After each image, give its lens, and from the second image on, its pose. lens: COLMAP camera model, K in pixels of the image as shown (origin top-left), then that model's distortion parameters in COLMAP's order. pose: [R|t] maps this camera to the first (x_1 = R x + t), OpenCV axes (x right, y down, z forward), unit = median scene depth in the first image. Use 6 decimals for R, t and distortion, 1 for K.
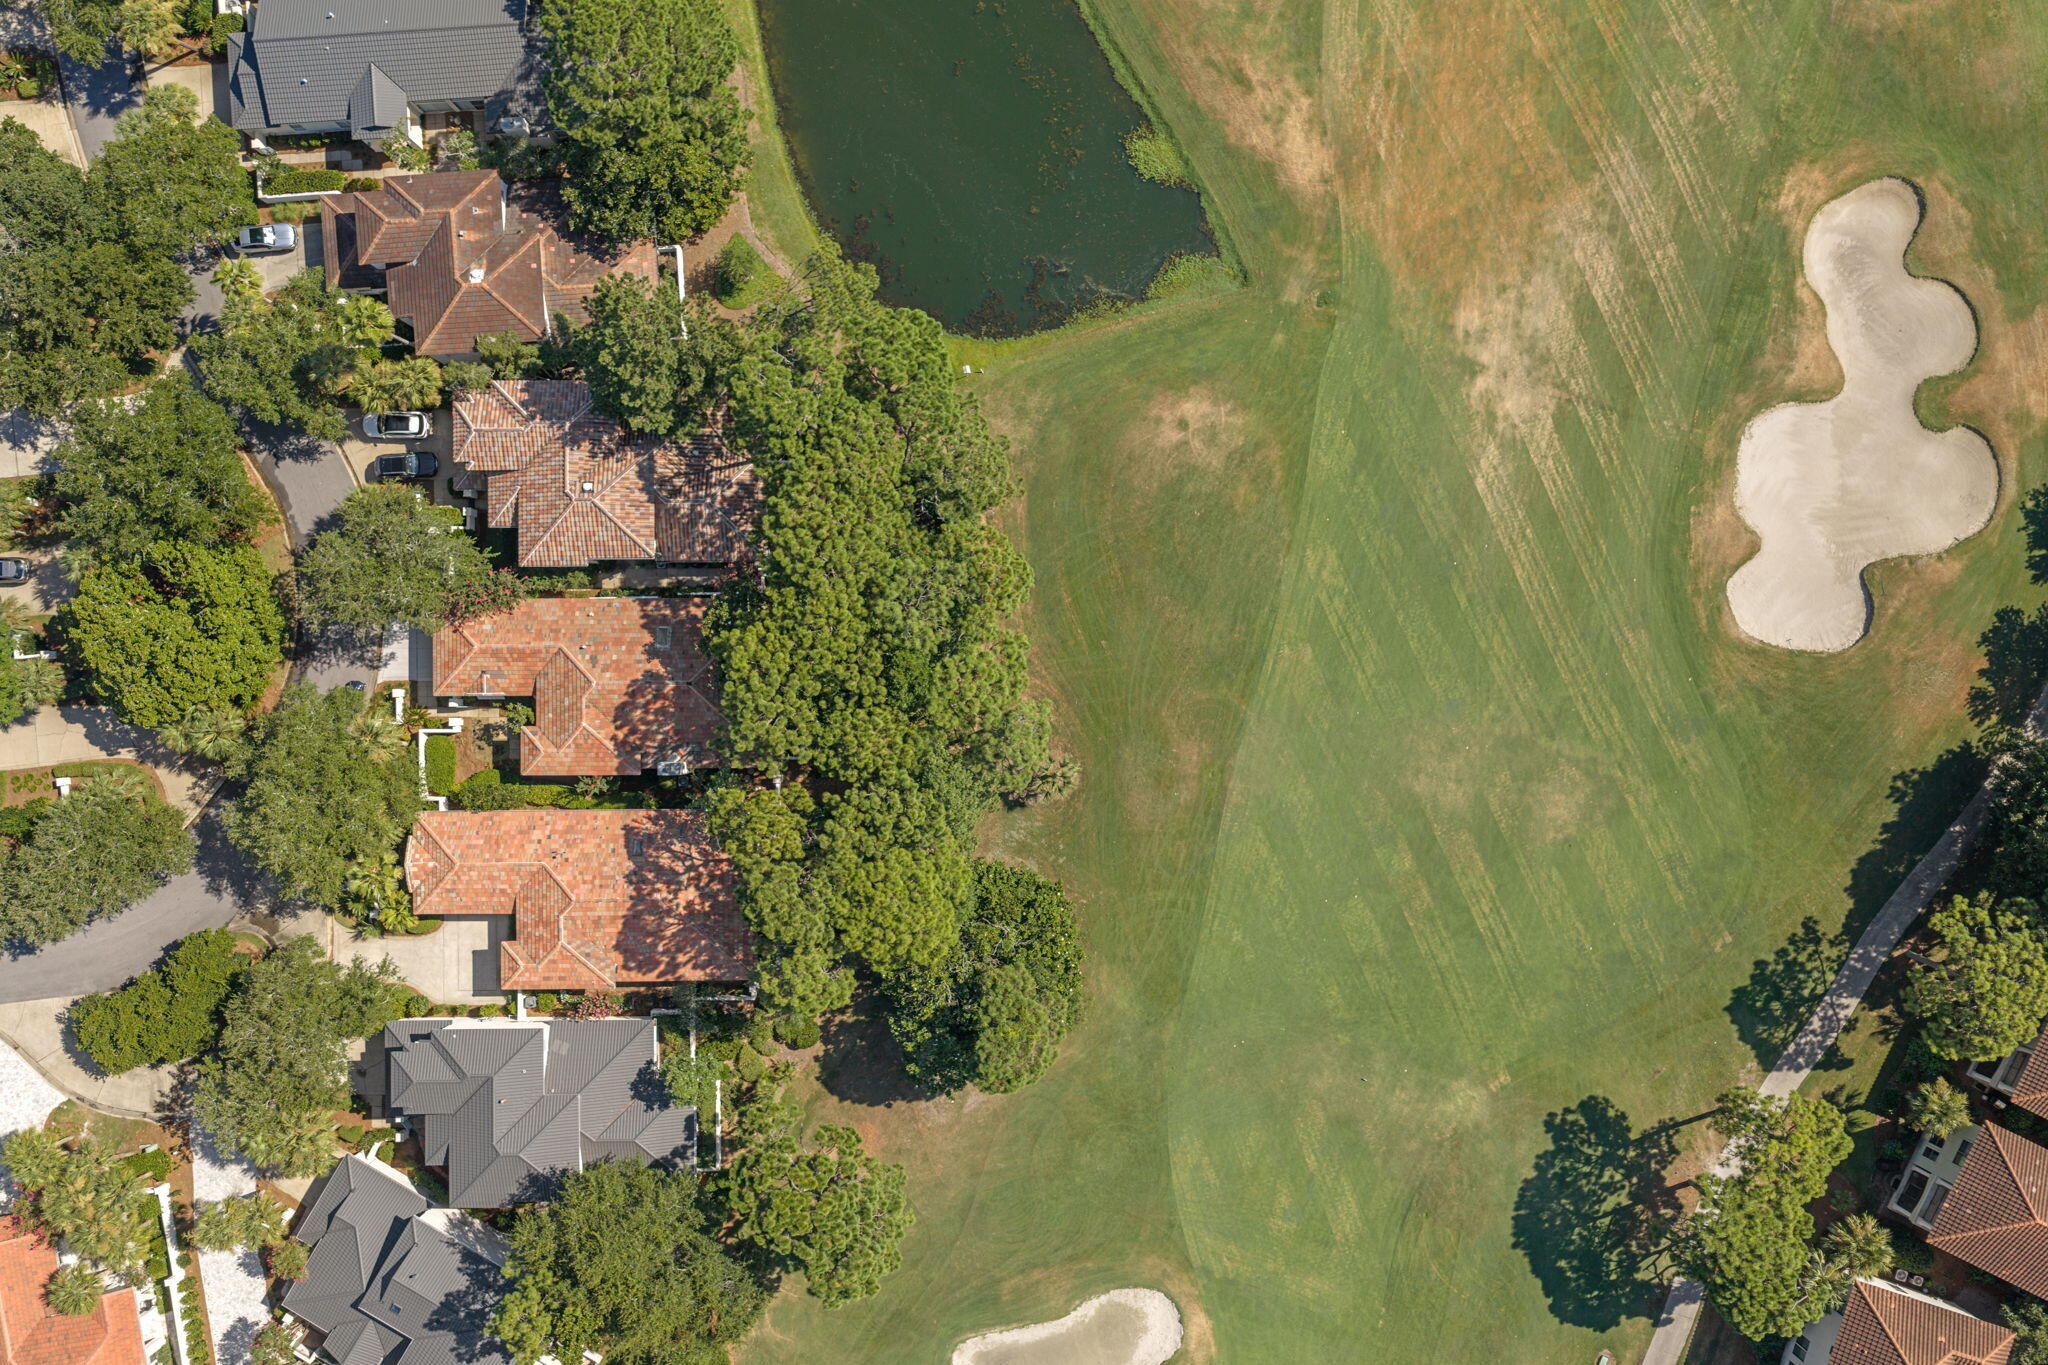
lens RADIAL K [[1759.1, 0, 1024.8], [0, 1759.1, 649.1], [0, 0, 1]] dist [0.006116, -0.019041]
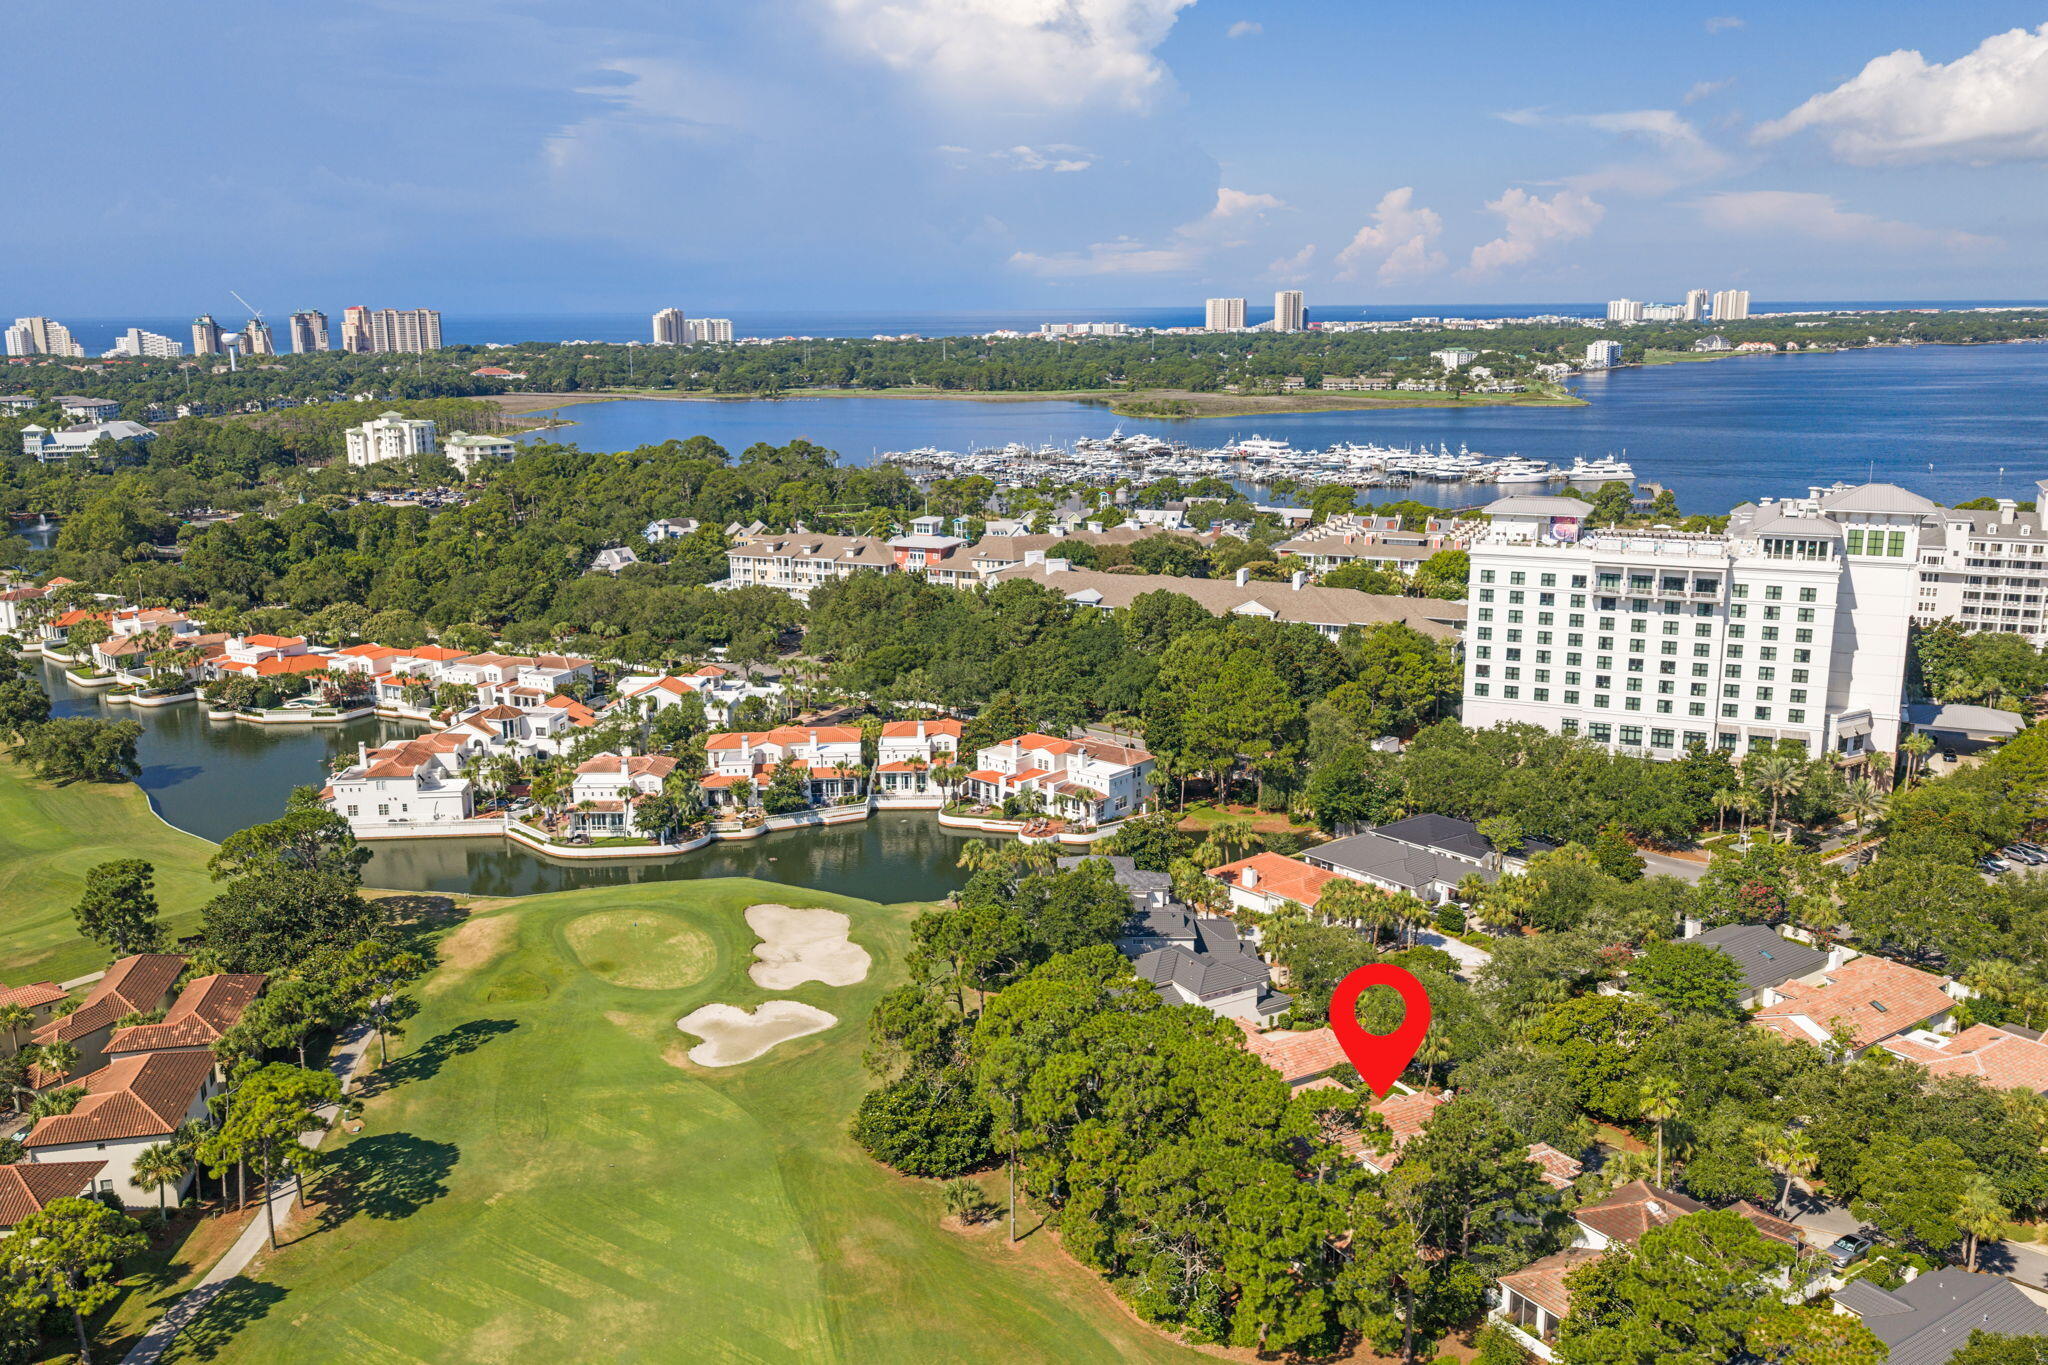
lens RADIAL K [[1684.2, 0, 1024.0], [0, 1684.2, 682.5], [0, 0, 1]] dist [0.013601, -0.021406]
pose [[-0.868863, 0.124800, -0.479063, 0.452963], [-0.494646, -0.179645, 0.850326, -0.796992], [0.020059, 0.975783, 0.217818, 0.437500]]
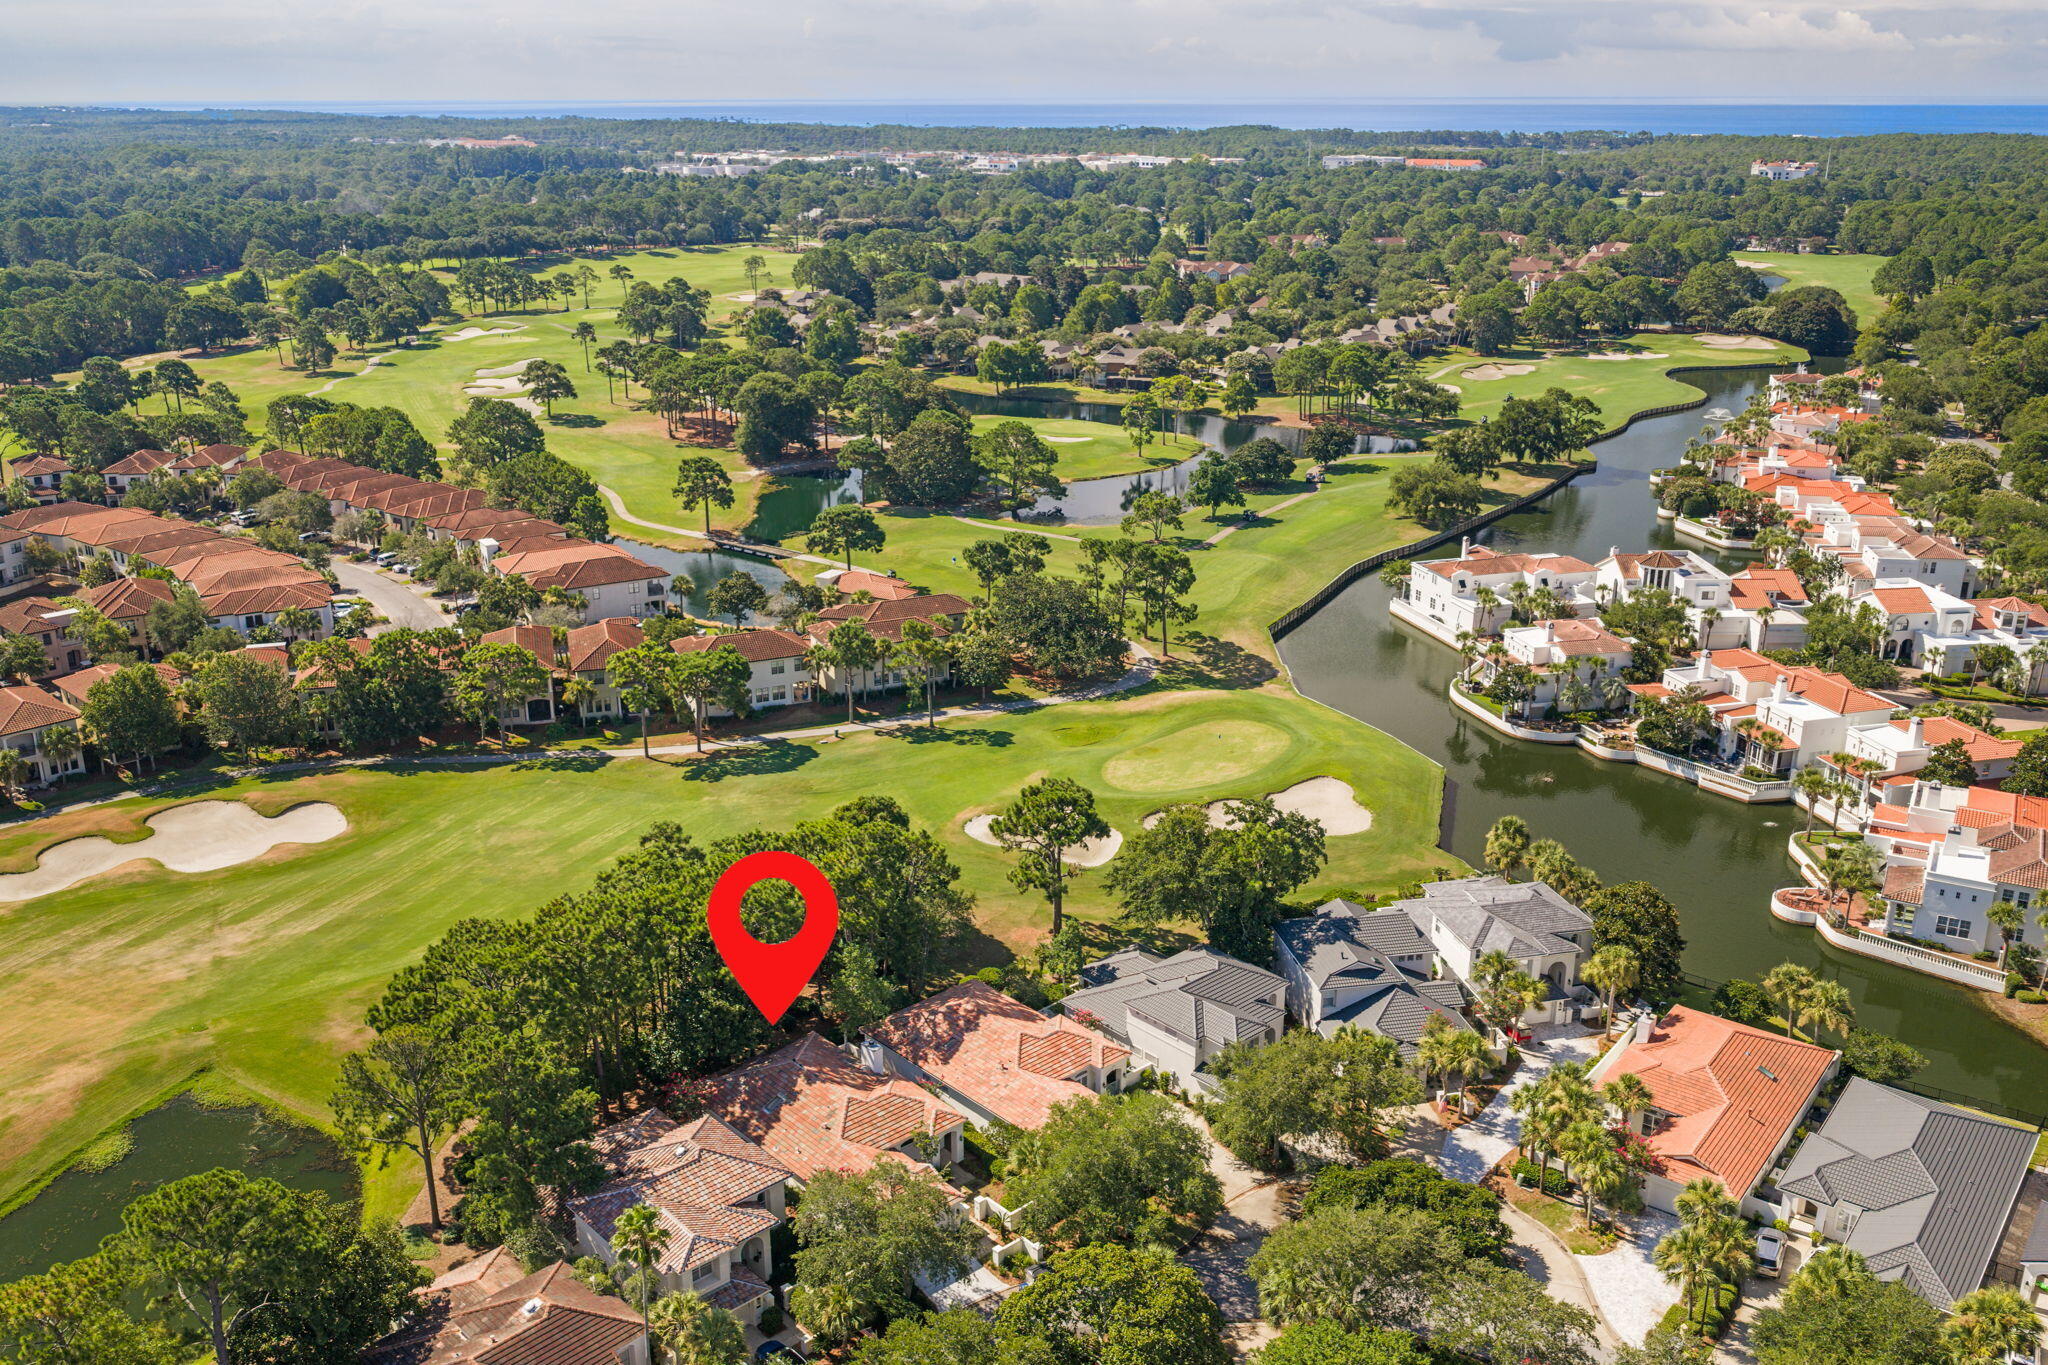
lens RADIAL K [[1759.1, 0, 1024.8], [0, 1759.1, 649.1], [0, 0, 1]] dist [0.006116, -0.019041]
pose [[-0.667878, -0.214174, 0.712789, -0.943891], [0.744264, -0.196129, 0.638439, -0.483066], [0.003062, 0.956903, 0.290392, 0.443534]]
